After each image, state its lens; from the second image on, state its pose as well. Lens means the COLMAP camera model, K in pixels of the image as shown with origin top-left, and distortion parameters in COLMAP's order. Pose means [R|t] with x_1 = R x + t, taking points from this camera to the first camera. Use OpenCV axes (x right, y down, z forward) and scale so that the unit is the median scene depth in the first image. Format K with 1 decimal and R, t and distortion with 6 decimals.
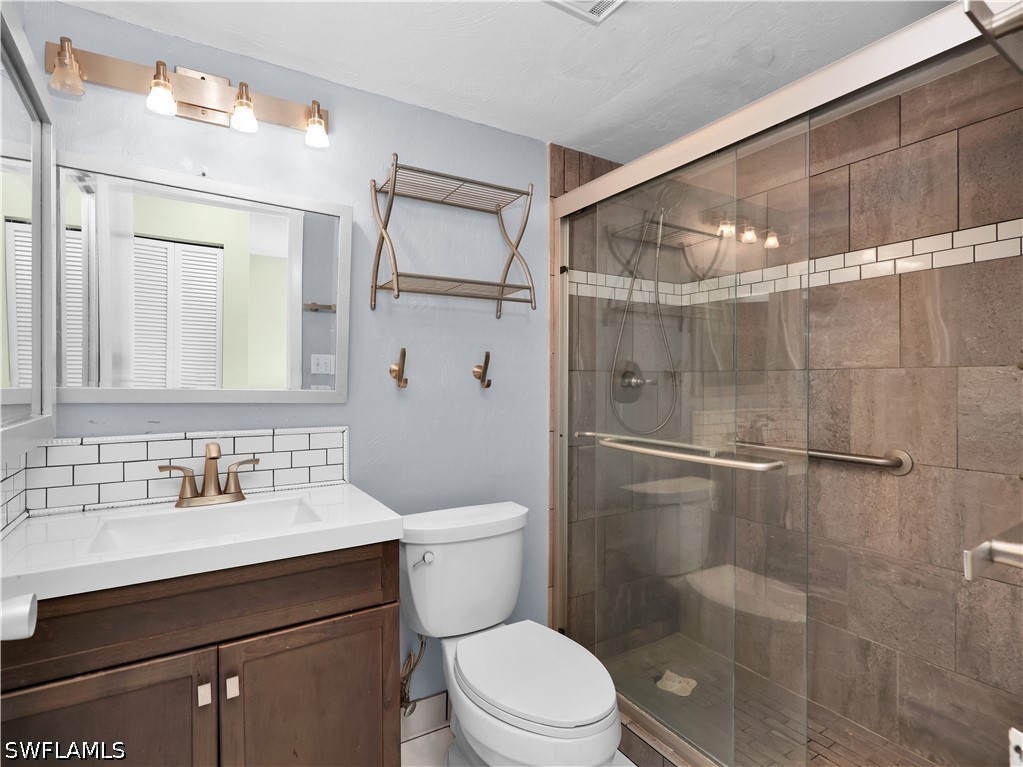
lens RADIAL K [[539.3, 0, 510.8], [0, 539.3, 381.5], [0, 0, 1]] dist [0.001837, 0.000519]
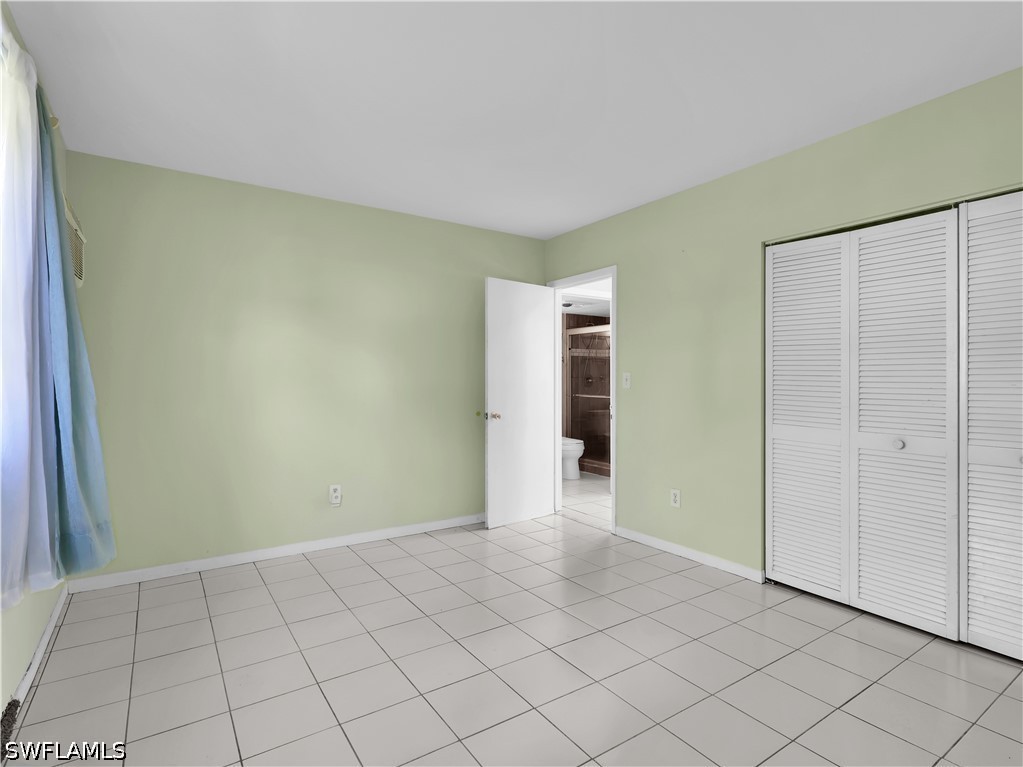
lens RADIAL K [[539.3, 0, 514.3], [0, 539.3, 384.8], [0, 0, 1]] dist [0.001837, 0.000519]
pose [[0.999568, -0.010957, 0.027258, -0.348905], [0.010723, 0.999905, 0.008688, -0.007010], [-0.027351, -0.008392, 0.999591, -2.432707]]
